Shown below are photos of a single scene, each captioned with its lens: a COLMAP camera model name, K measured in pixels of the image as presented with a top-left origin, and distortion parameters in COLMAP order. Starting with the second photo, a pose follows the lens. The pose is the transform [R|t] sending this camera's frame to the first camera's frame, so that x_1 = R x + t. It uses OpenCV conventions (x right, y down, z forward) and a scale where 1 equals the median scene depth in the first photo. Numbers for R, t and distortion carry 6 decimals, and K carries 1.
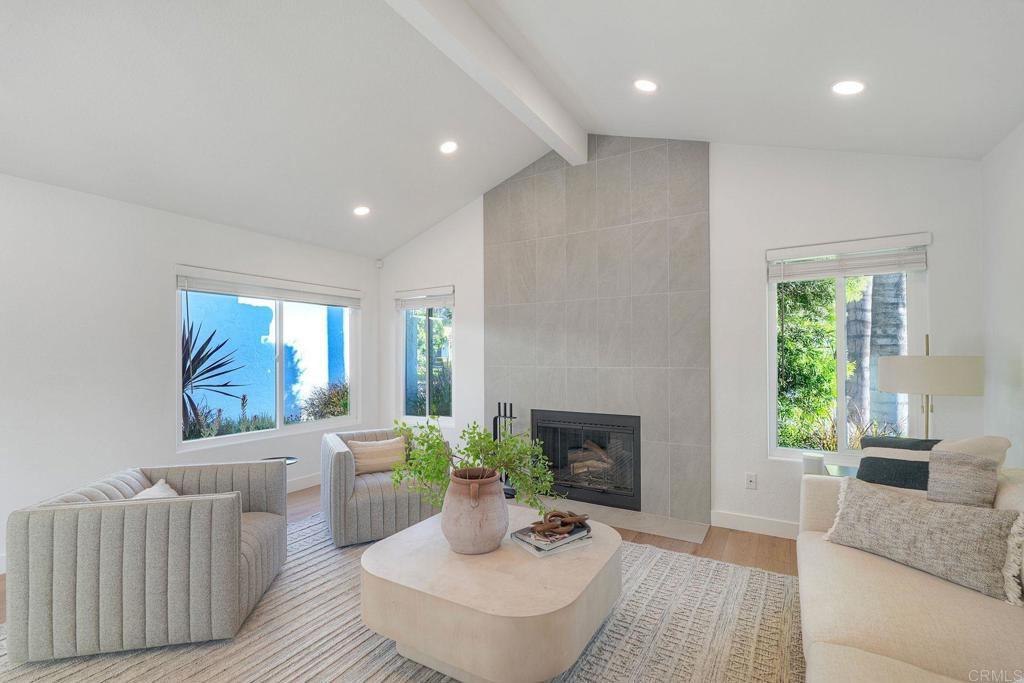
lens RADIAL K [[449.9, 0, 514.8], [0, 449.9, 351.2], [0, 0, 1]] dist [0.000993, 0.000055]
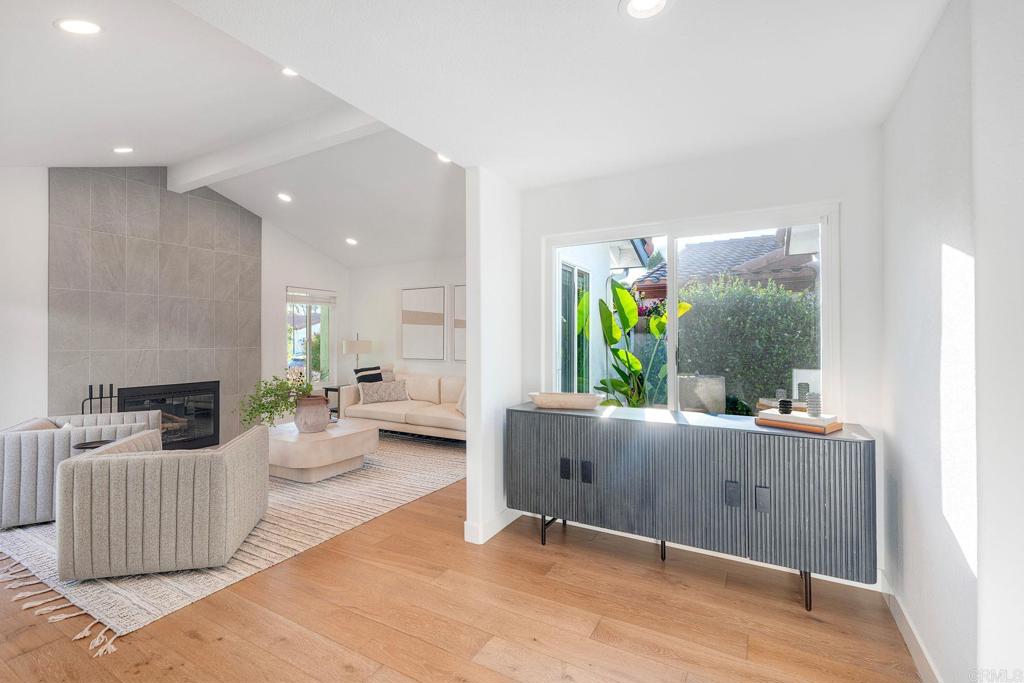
lens RADIAL K [[461.8, 0, 497.9], [0, 461.8, 336.4], [0, 0, 1]] dist [0.000089, -0.000324]
pose [[0.000964, 0.014622, 0.999893, -1.156224], [-0.006795, 0.999870, -0.014615, 0.012287], [-0.999976, -0.006780, 0.001064, 0.067405]]
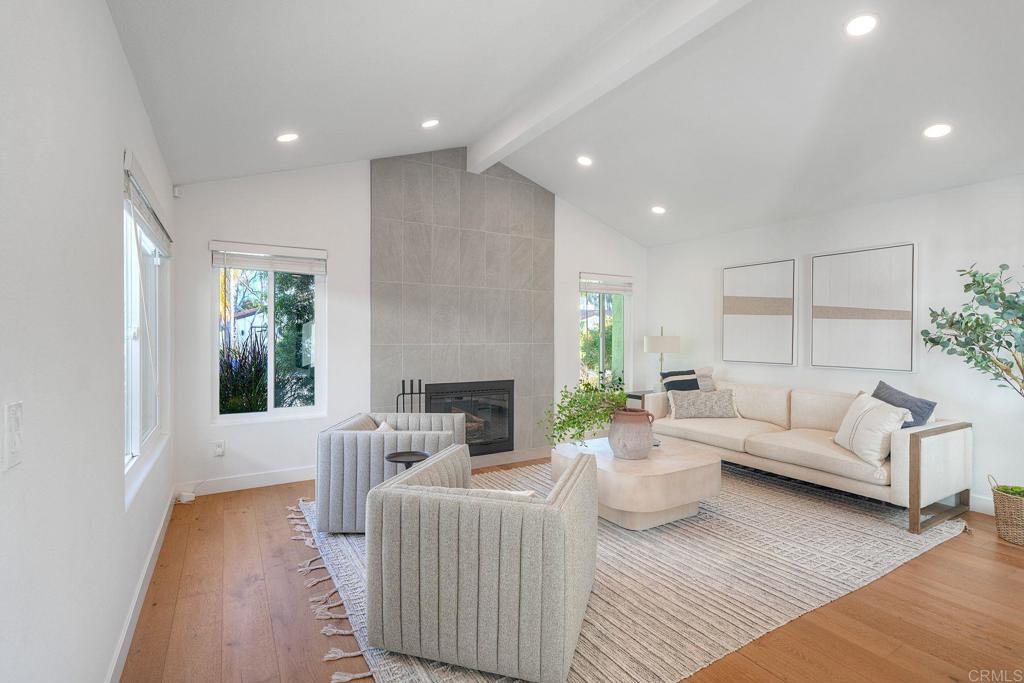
lens RADIAL K [[481.5, 0, 512.0], [0, 481.5, 341.5], [0, 0, 1]] dist [-0.000207, 0.000003]
pose [[0.485314, 0.000289, 0.874340, -0.901733], [-0.015560, 0.999844, 0.008306, 0.016851], [-0.874201, -0.017636, 0.485243, 0.284401]]
